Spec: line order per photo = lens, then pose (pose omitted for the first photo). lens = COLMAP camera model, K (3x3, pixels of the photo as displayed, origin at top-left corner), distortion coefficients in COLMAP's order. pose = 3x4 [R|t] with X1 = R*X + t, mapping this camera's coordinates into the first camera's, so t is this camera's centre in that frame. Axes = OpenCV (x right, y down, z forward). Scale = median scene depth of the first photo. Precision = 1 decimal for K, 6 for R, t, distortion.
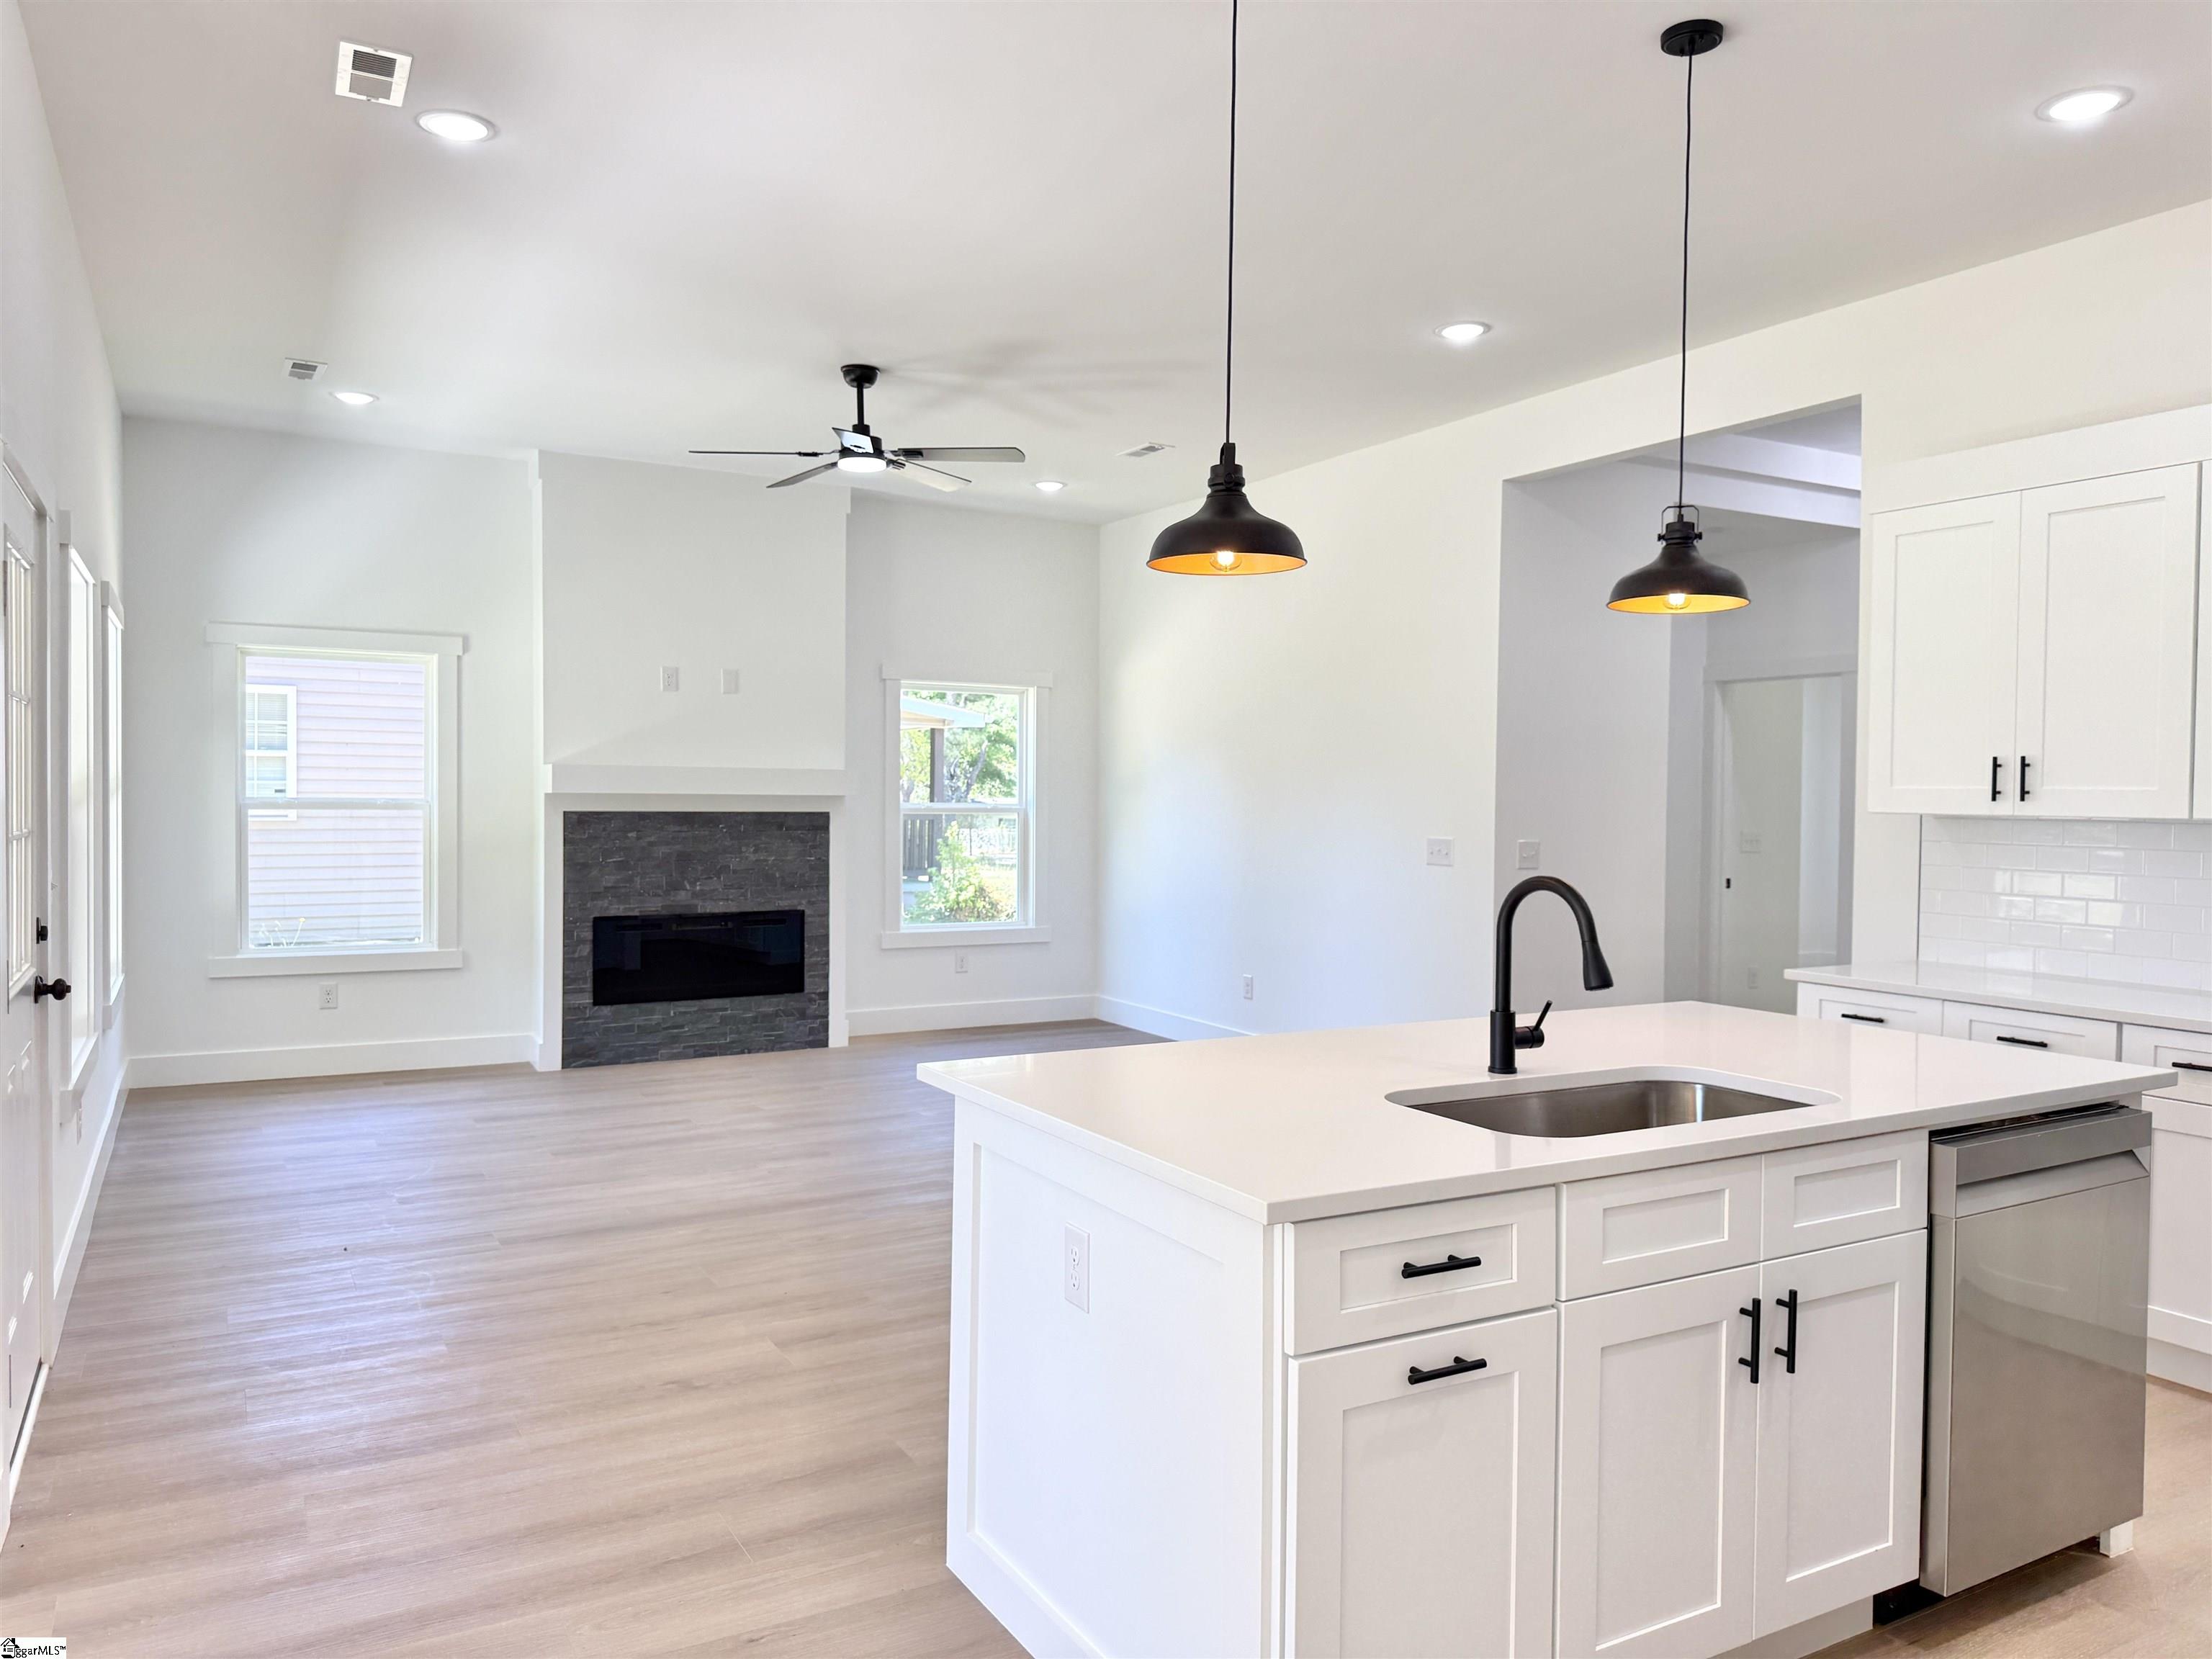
lens RADIAL K [[1543.0, 0, 1099.5], [0, 1543.0, 809.6], [0, 0, 1]] dist [0.023581, -0.002673]
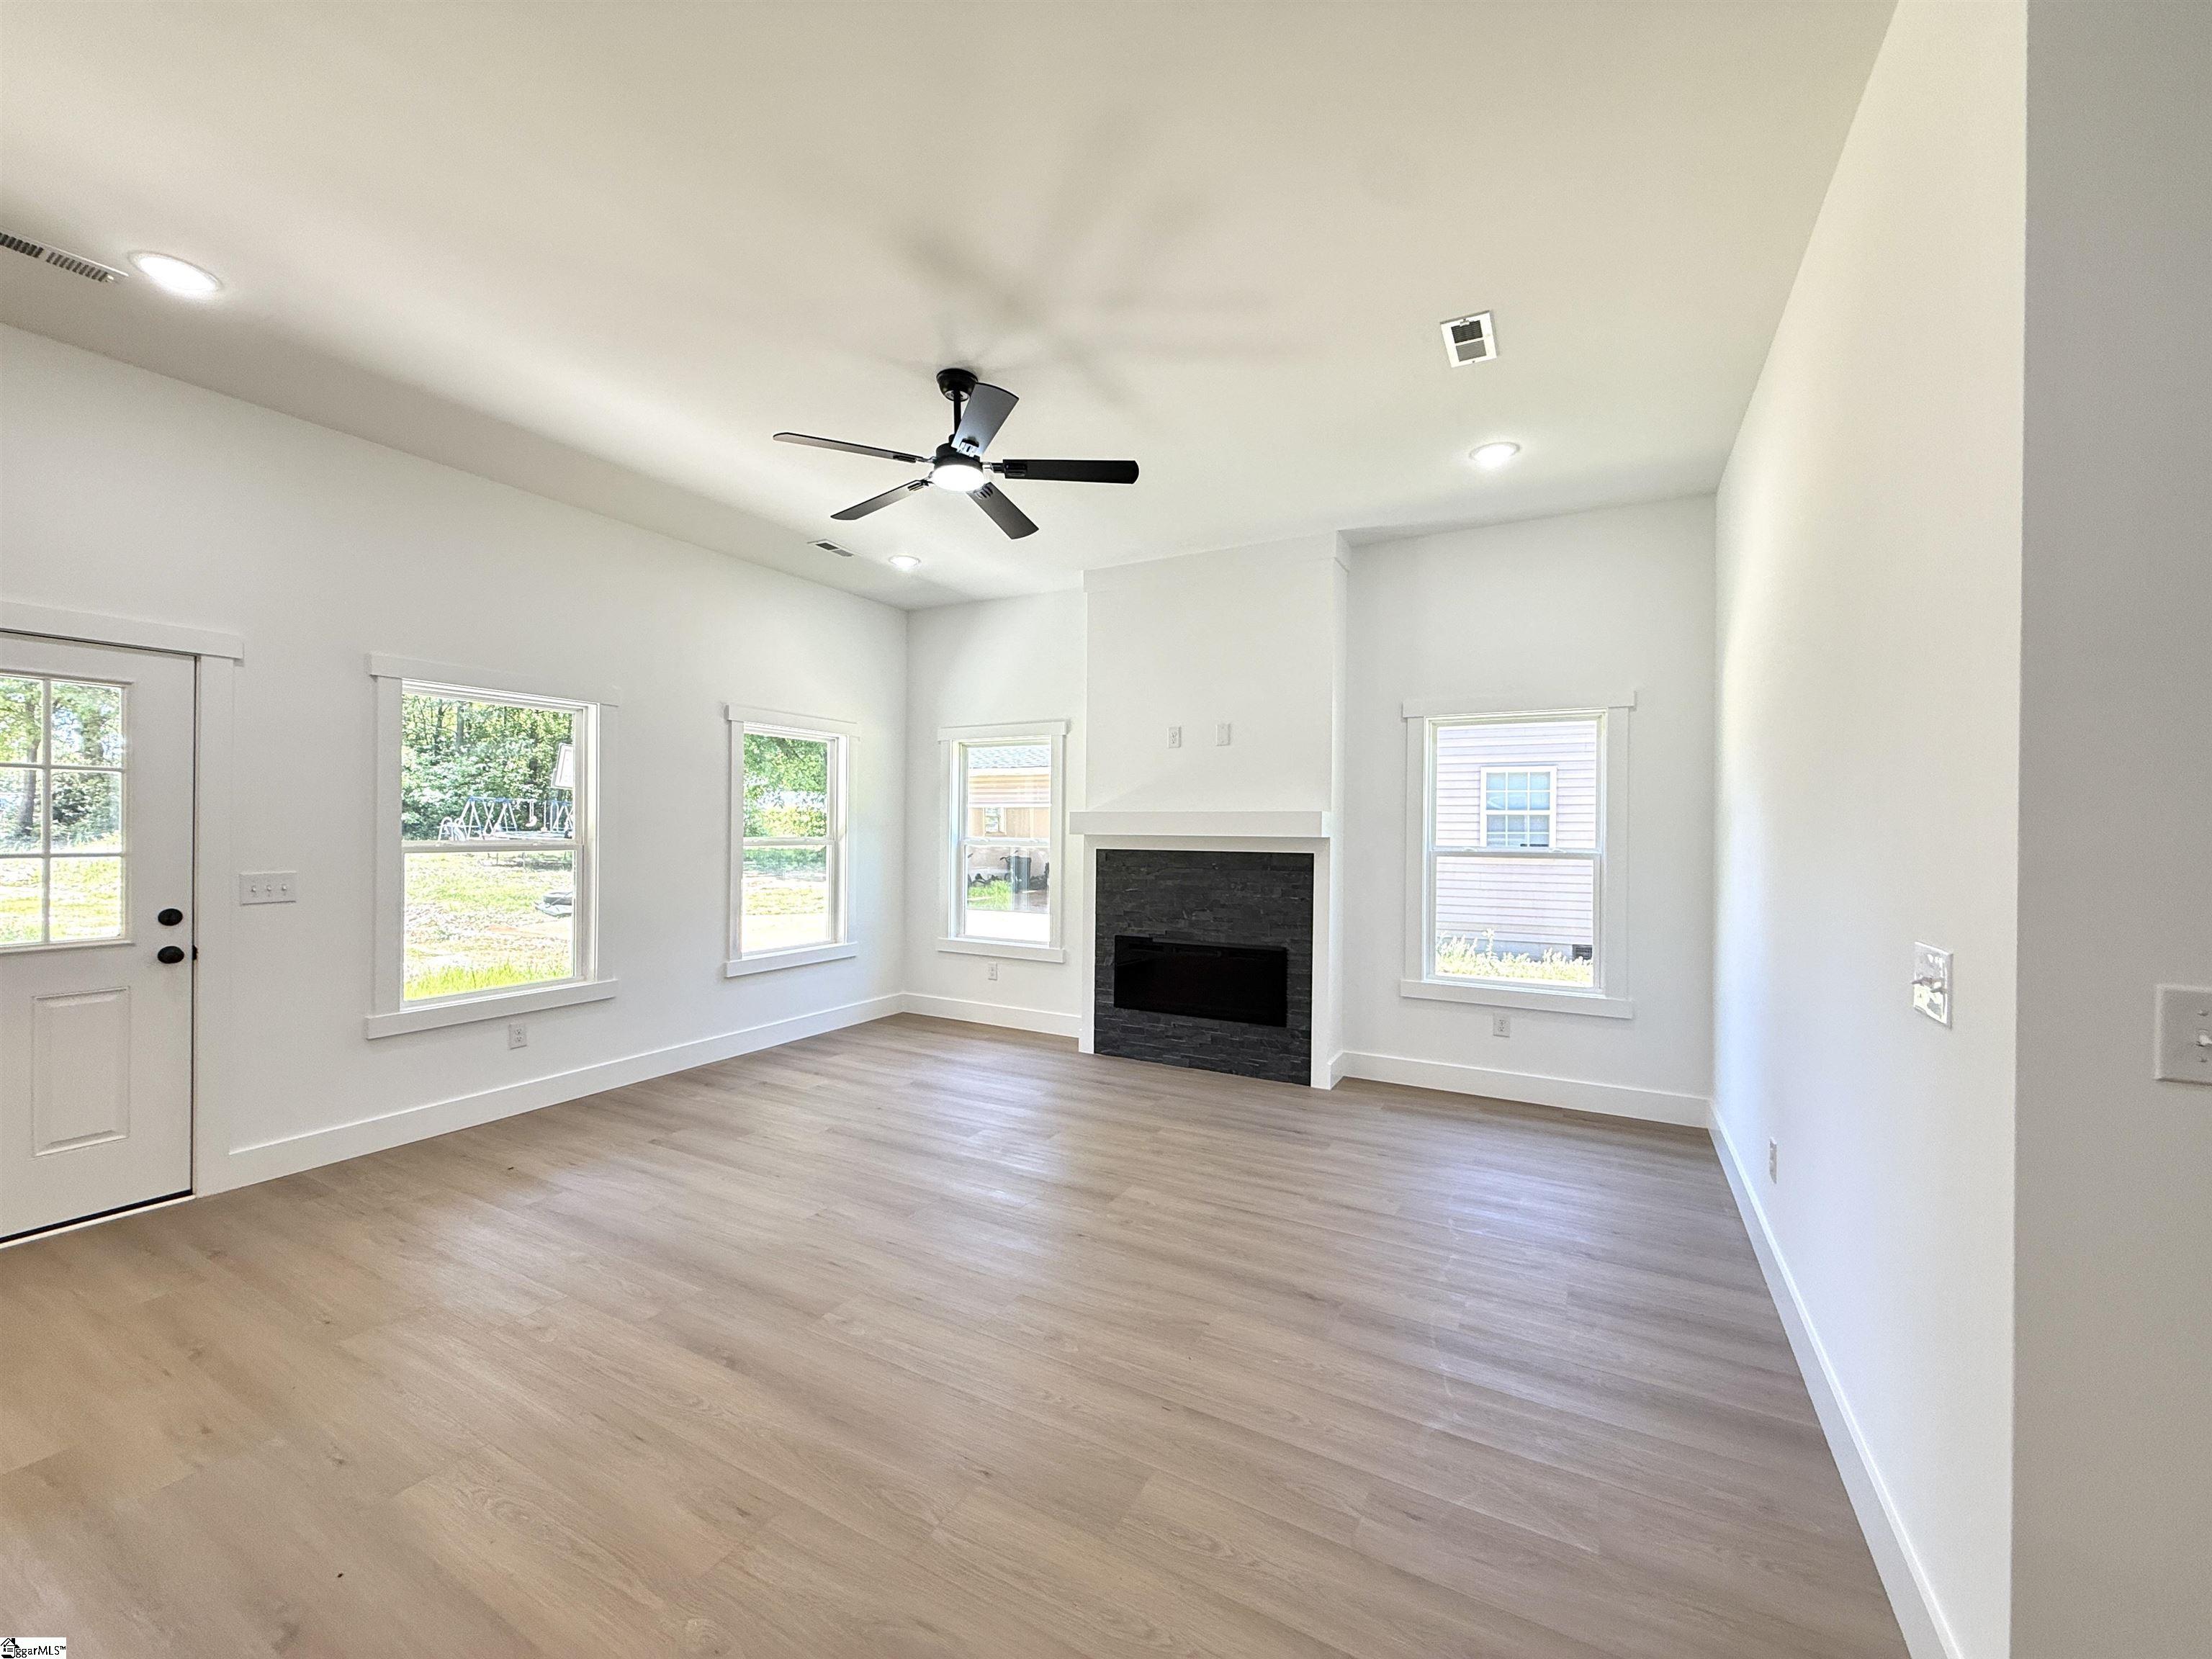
lens RADIAL K [[870.2, 0, 1096.0], [0, 870.2, 829.0], [0, 0, 1]] dist [0.007233, -0.000146]
pose [[0.506598, -0.005622, -0.862164, 0.253209], [-0.011571, 0.999844, -0.013319, -0.005677], [0.862105, 0.016723, 0.506454, 0.604260]]
